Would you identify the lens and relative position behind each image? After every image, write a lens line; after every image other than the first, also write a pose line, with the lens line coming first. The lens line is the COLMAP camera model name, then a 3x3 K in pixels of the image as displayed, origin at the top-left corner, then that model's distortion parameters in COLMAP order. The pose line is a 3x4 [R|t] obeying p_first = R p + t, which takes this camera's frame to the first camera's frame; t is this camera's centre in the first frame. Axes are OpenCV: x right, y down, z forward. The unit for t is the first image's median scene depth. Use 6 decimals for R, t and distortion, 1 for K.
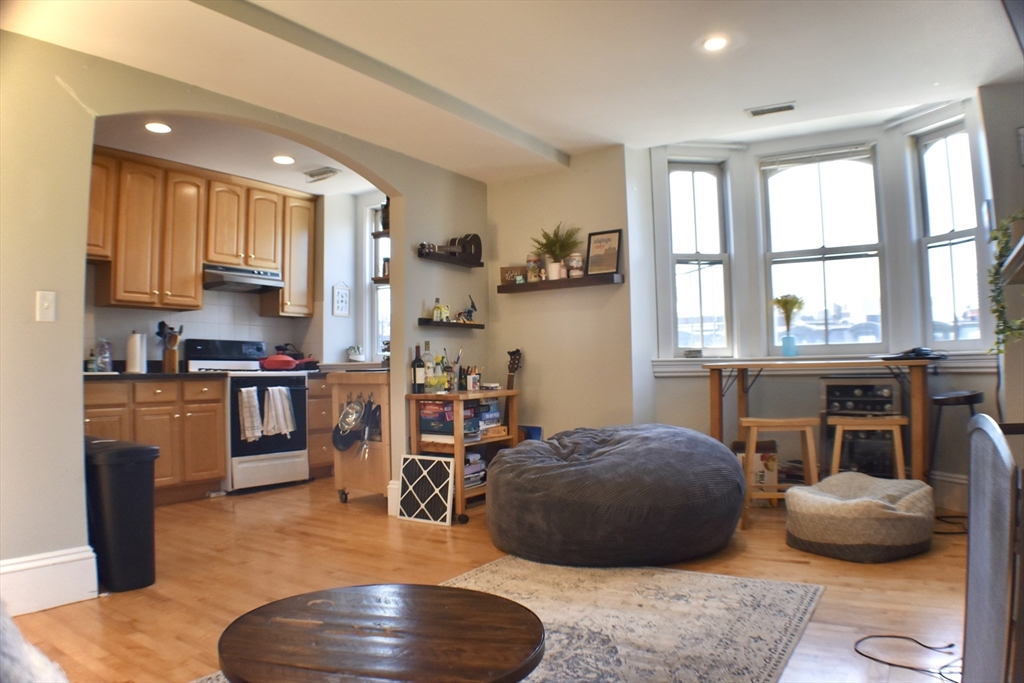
lens RADIAL K [[705.7, 0, 512.0], [0, 705.7, 341.5], [0, 0, 1]] dist [-0.191707, 0.043224]
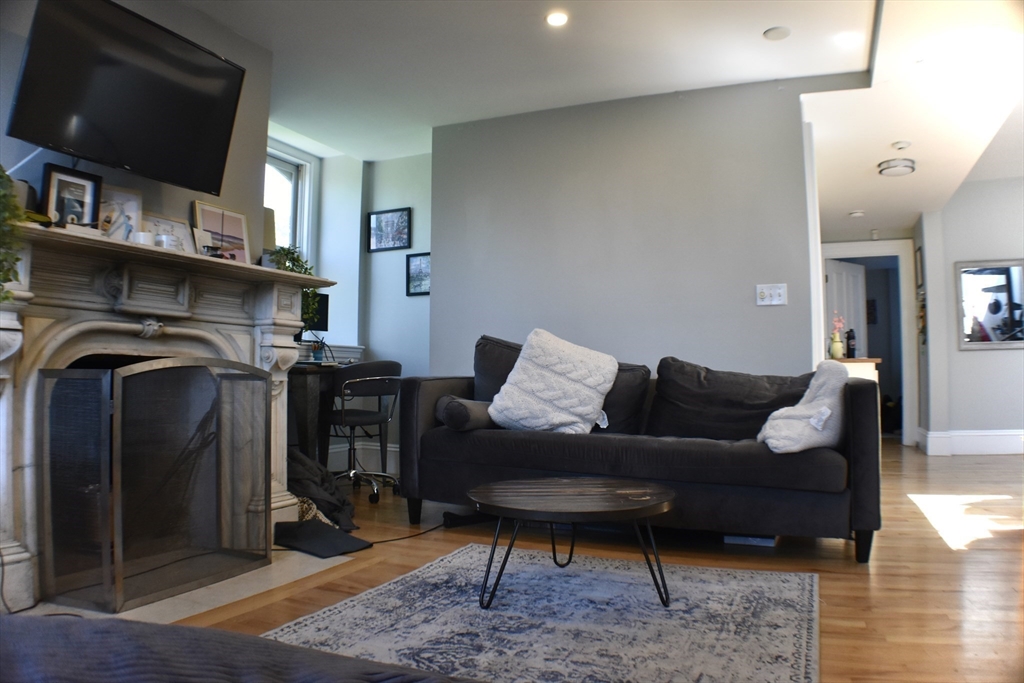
lens RADIAL K [[705.7, 0, 512.0], [0, 705.7, 341.5], [0, 0, 1]] dist [-0.191707, 0.043224]
pose [[-0.987475, 0.007791, -0.157580, 0.060091], [0.022012, 0.995815, -0.088703, 0.070606], [0.156230, -0.091060, -0.983514, 0.805360]]
